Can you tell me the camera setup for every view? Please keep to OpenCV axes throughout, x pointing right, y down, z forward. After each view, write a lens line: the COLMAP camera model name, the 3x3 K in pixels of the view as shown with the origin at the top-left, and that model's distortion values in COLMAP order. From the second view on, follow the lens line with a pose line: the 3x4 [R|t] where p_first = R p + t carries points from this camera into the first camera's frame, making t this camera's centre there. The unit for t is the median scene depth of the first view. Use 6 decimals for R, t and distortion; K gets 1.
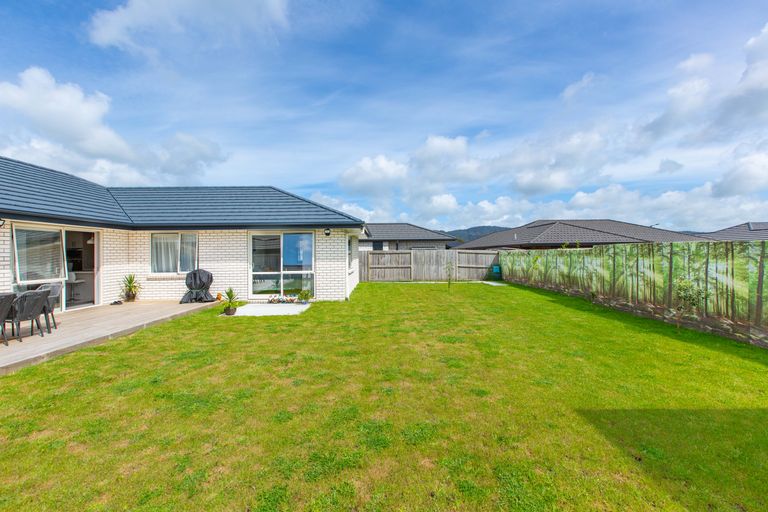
lens RADIAL K [[343.3, 0, 390.1], [0, 343.3, 251.9], [0, 0, 1]] dist [-0.000900, -0.000268]
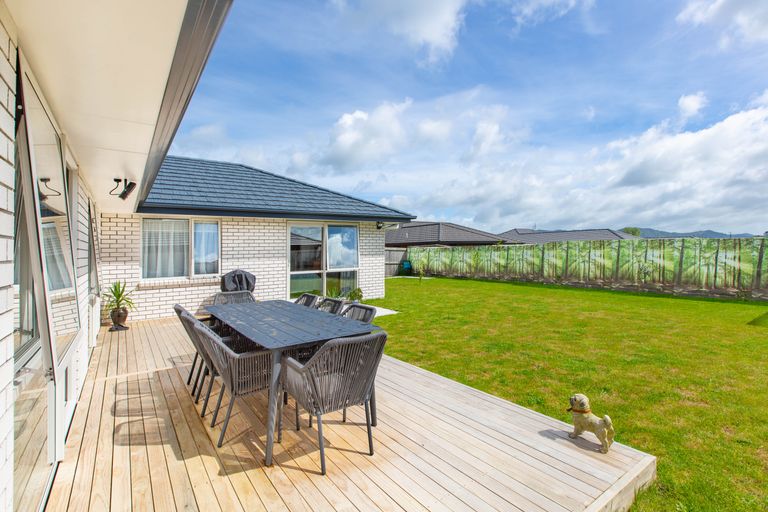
lens RADIAL K [[363.3, 0, 390.1], [0, 363.3, 257.7], [0, 0, 1]] dist [-0.011523, 0.000999]
pose [[0.819860, -0.016274, 0.572333, -0.925403], [0.008128, 0.999826, 0.016786, 0.017976], [-0.572507, -0.009111, 0.819849, 0.214603]]
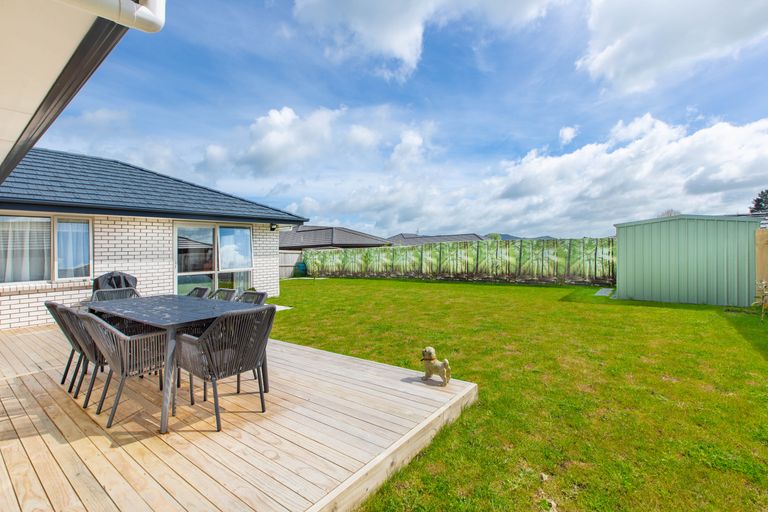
lens RADIAL K [[343.3, 0, 387.8], [0, 343.3, 257.8], [0, 0, 1]] dist [-0.000900, -0.000268]
pose [[0.623997, -0.021299, 0.781137, -0.950877], [0.021711, 0.999715, 0.009915, 0.034673], [-0.781125, 0.010772, 0.624281, 0.164238]]
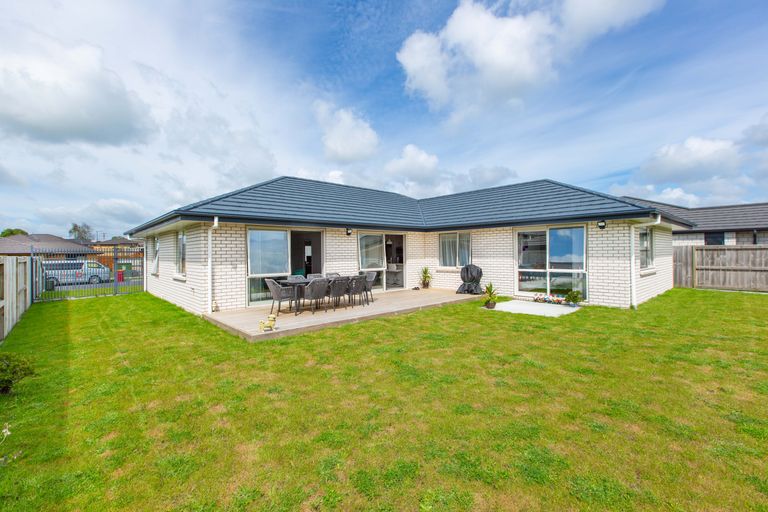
lens RADIAL K [[343.3, 0, 383.8], [0, 343.3, 254.0], [0, 0, 1]] dist [-0.000900, -0.000268]
pose [[0.660602, 0.006029, -0.750712, 0.122002], [0.007315, 0.999869, 0.014466, -0.002319], [0.750701, -0.015048, 0.660471, 0.056967]]
